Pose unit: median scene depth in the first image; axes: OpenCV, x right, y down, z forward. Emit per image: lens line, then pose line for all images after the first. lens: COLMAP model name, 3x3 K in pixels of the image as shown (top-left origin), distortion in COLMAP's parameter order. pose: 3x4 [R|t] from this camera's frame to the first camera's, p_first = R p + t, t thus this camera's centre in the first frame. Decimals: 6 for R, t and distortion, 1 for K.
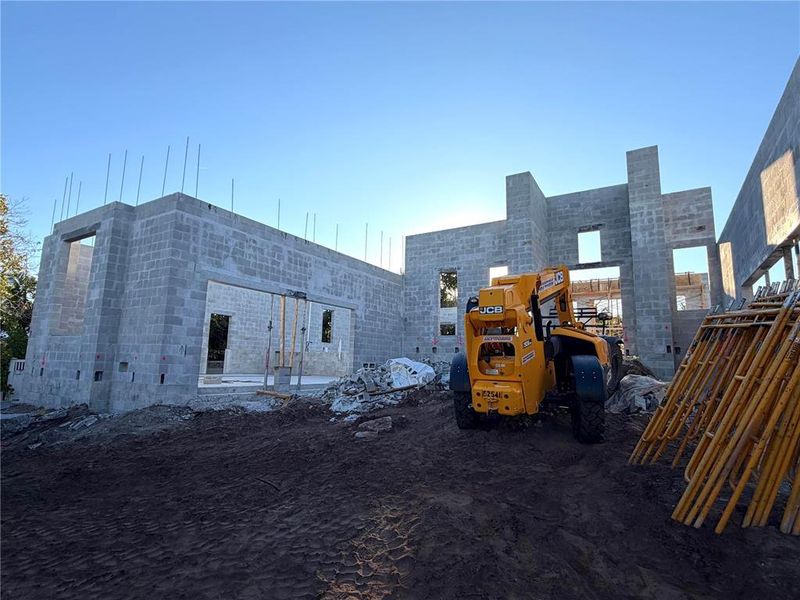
lens RADIAL K [[416.4, 0, 396.8], [0, 416.4, 300.2], [0, 0, 1]] dist [0.003450, 0.000479]
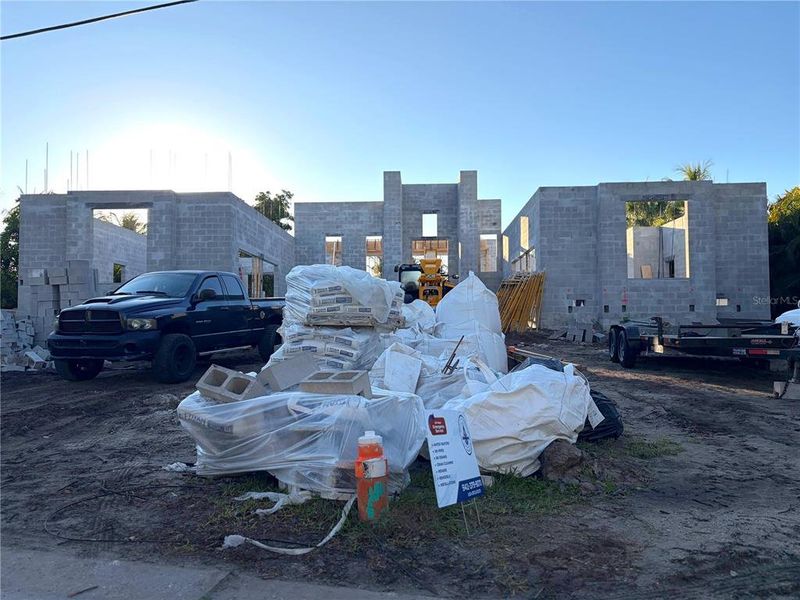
lens RADIAL K [[601.5, 0, 395.8], [0, 601.5, 307.4], [0, 0, 1]] dist [0.064575, -0.059045]
pose [[0.872771, -0.011380, 0.487998, -0.871127], [-0.046766, 0.993180, 0.106801, -0.082823], [-0.485885, -0.116034, 0.866286, -1.024964]]
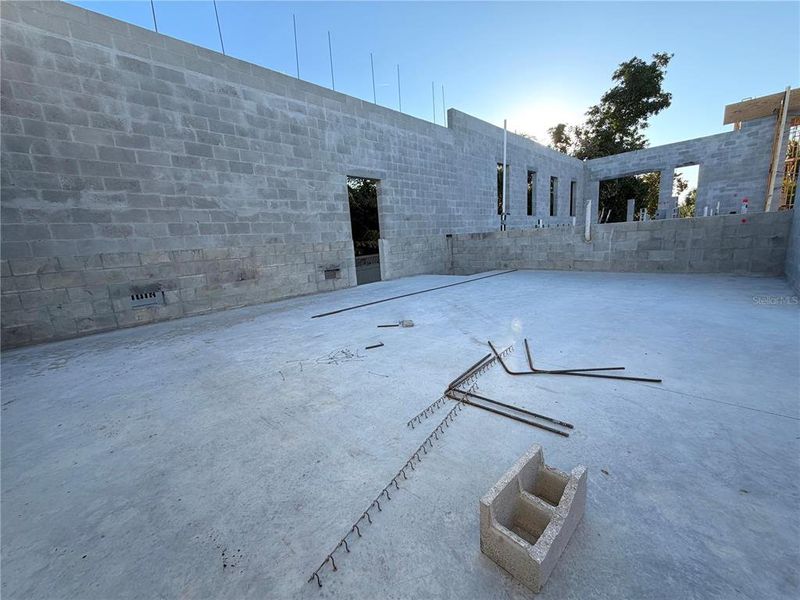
lens RADIAL K [[323.3, 0, 401.1], [0, 323.3, 299.3], [0, 0, 1]] dist [0.003060, 0.000099]
pose [[0.971429, -0.050251, -0.231948, -0.438754], [0.123901, 0.940950, 0.315058, 0.088996], [0.202419, -0.334796, 0.920293, 0.876918]]
